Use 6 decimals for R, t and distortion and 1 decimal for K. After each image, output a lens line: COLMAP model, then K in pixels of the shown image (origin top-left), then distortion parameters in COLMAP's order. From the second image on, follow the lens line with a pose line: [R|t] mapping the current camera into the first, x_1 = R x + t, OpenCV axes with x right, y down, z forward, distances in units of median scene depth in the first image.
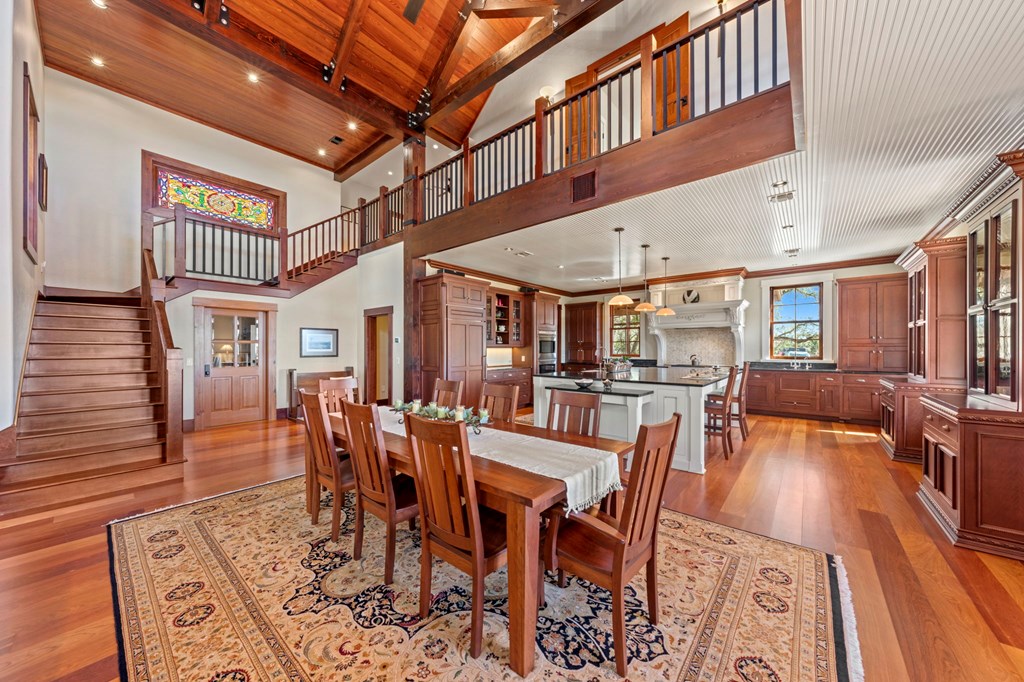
lens RADIAL K [[355.0, 0, 513.4], [0, 355.0, 346.2], [0, 0, 1]] dist [-0.000148, -0.000031]
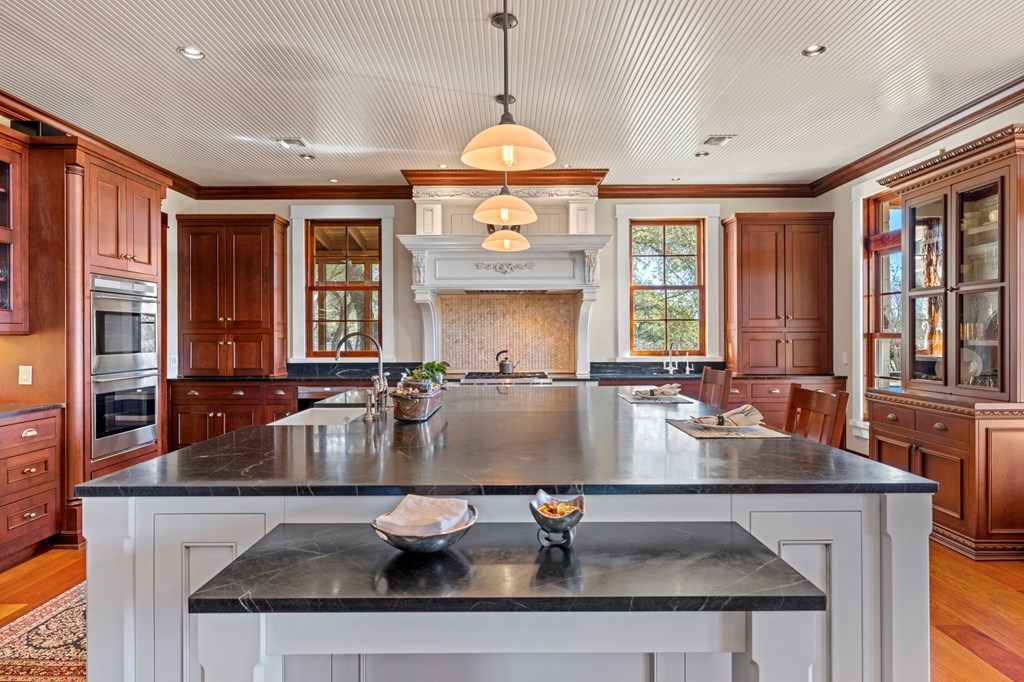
lens RADIAL K [[595.9, 0, 509.7], [0, 595.9, 332.6], [0, 0, 1]] dist [0.000417, -0.000473]
pose [[0.763641, 0.001530, 0.645639, 0.017961], [-0.000804, 0.999999, -0.001418, 0.002565], [-0.645640, 0.000564, 0.763641, 0.438963]]
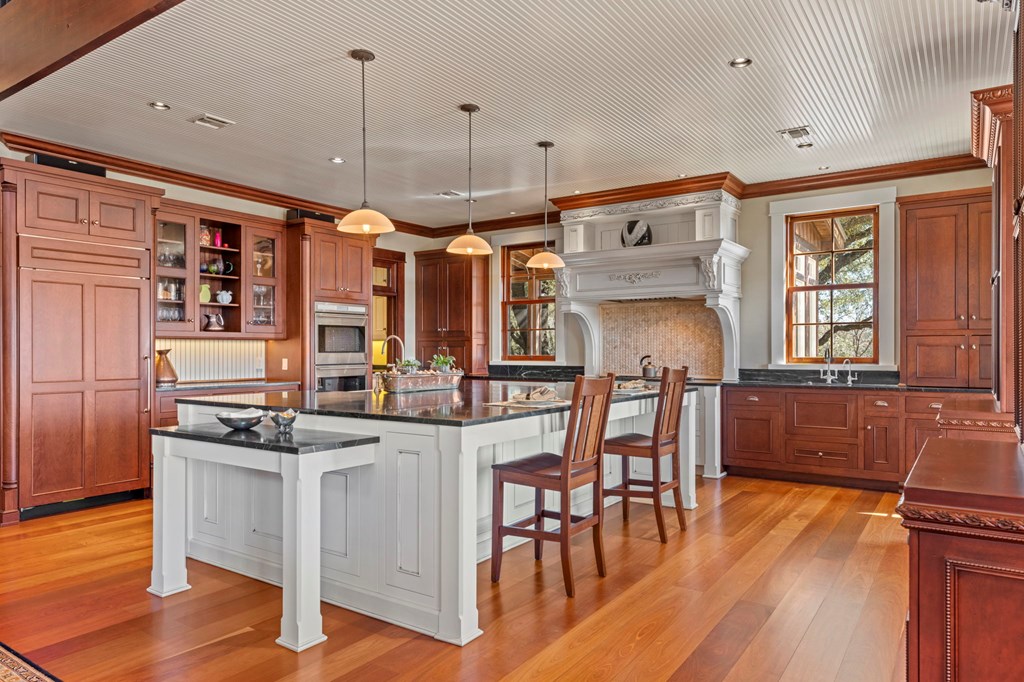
lens RADIAL K [[664.5, 0, 512.0], [0, 664.5, 341.0], [0, 0, 1]] dist [0.002403, 0.001241]
pose [[0.995394, 0.001024, 0.095868, 0.259064], [-0.000327, 0.999973, -0.007277, 0.012200], [-0.095873, 0.007212, 0.995367, 0.125240]]
